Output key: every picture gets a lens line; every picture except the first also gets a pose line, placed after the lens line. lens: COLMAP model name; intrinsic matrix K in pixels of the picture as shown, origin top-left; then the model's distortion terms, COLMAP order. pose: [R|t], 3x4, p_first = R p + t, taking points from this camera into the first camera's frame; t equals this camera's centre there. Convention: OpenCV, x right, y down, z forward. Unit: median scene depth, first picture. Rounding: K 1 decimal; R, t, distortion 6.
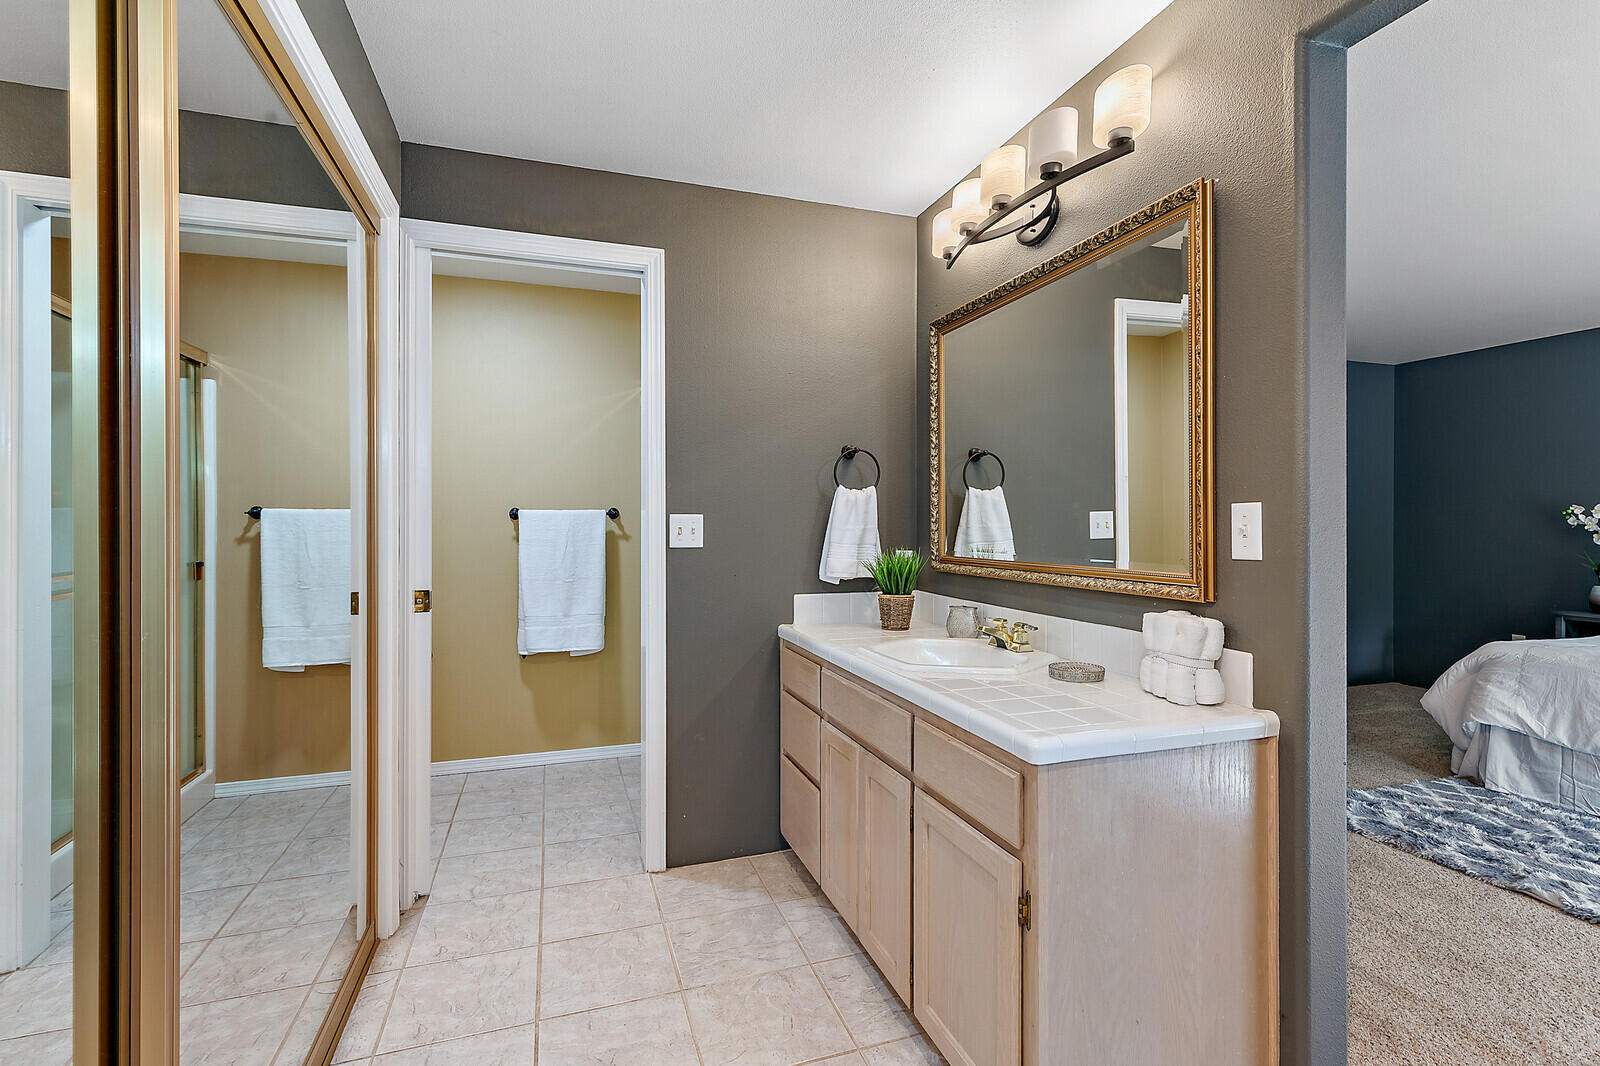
lens RADIAL K [[735.4, 0, 806.5], [0, 735.4, 534.2], [0, 0, 1]] dist [0.009346, -0.002055]
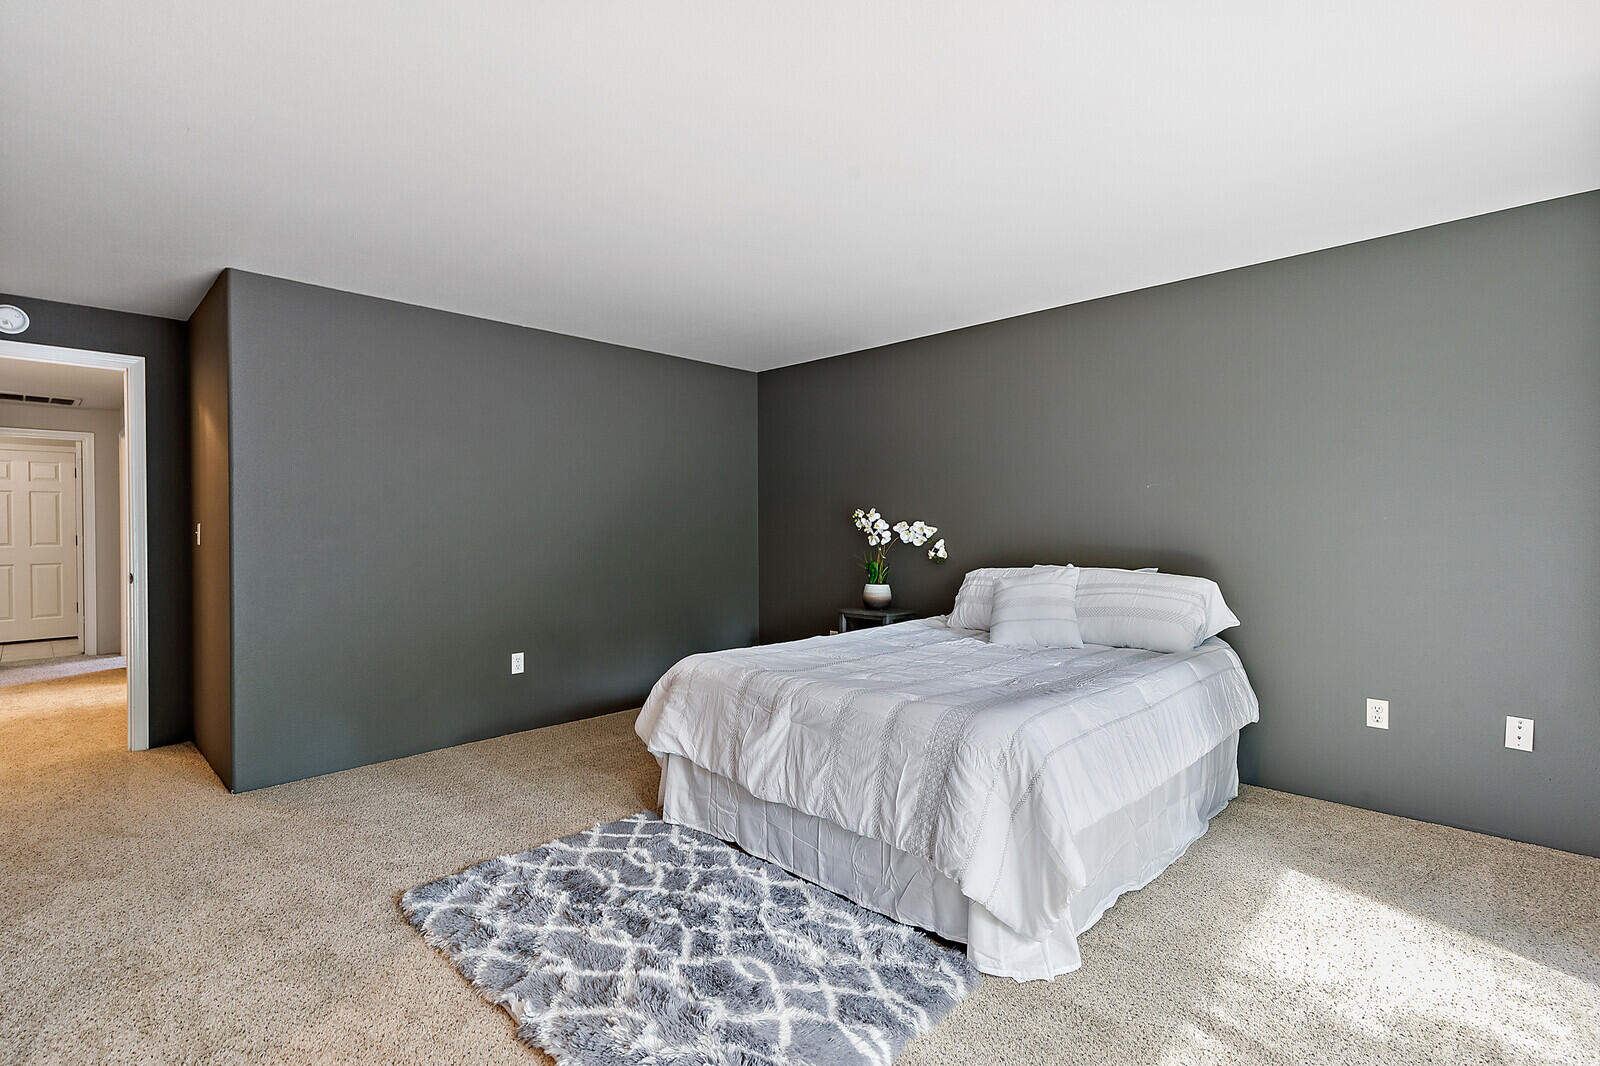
lens RADIAL K [[735.4, 0, 796.0], [0, 735.4, 524.8], [0, 0, 1]] dist [0.009346, -0.002055]
pose [[0.887737, -0.002673, 0.460343, 0.664726], [0.009527, 0.999876, -0.012566, -0.006023], [-0.460252, 0.015541, 0.887652, 0.124245]]
